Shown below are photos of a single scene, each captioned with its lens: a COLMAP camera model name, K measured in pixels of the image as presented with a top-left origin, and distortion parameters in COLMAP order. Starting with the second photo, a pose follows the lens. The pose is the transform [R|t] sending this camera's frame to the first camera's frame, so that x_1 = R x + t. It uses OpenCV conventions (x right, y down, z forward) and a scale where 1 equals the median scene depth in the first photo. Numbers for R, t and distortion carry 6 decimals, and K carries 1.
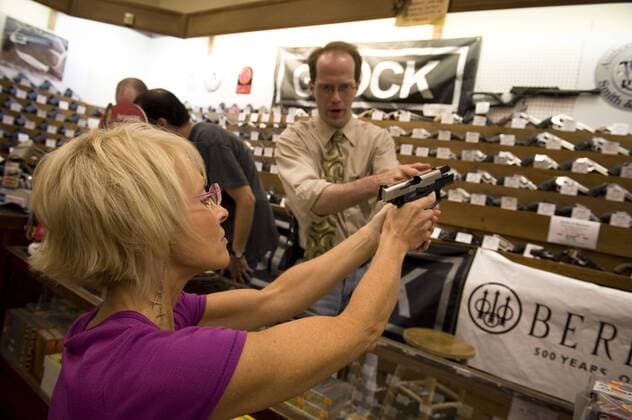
lens RADIAL K [[462.0, 0, 316.0], [0, 462.0, 210.0], [0, 0, 1]] dist [-0.005341, -0.005761]
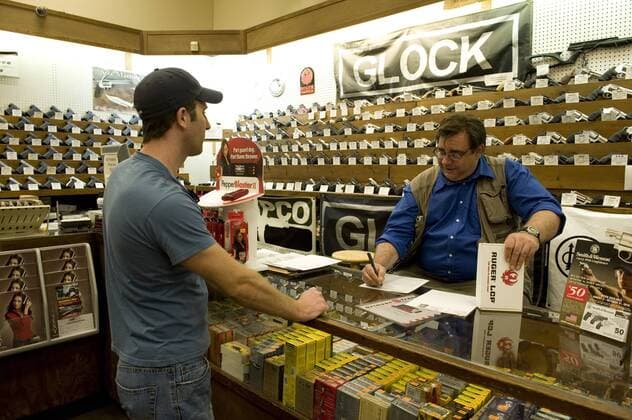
lens RADIAL K [[462.0, 0, 316.0], [0, 462.0, 210.0], [0, 0, 1]] dist [-0.005341, -0.005761]
pose [[0.973683, -0.162135, -0.160164, -0.018566], [0.169064, 0.985132, 0.030532, -0.025782], [0.152833, -0.056806, 0.986618, -0.105405]]
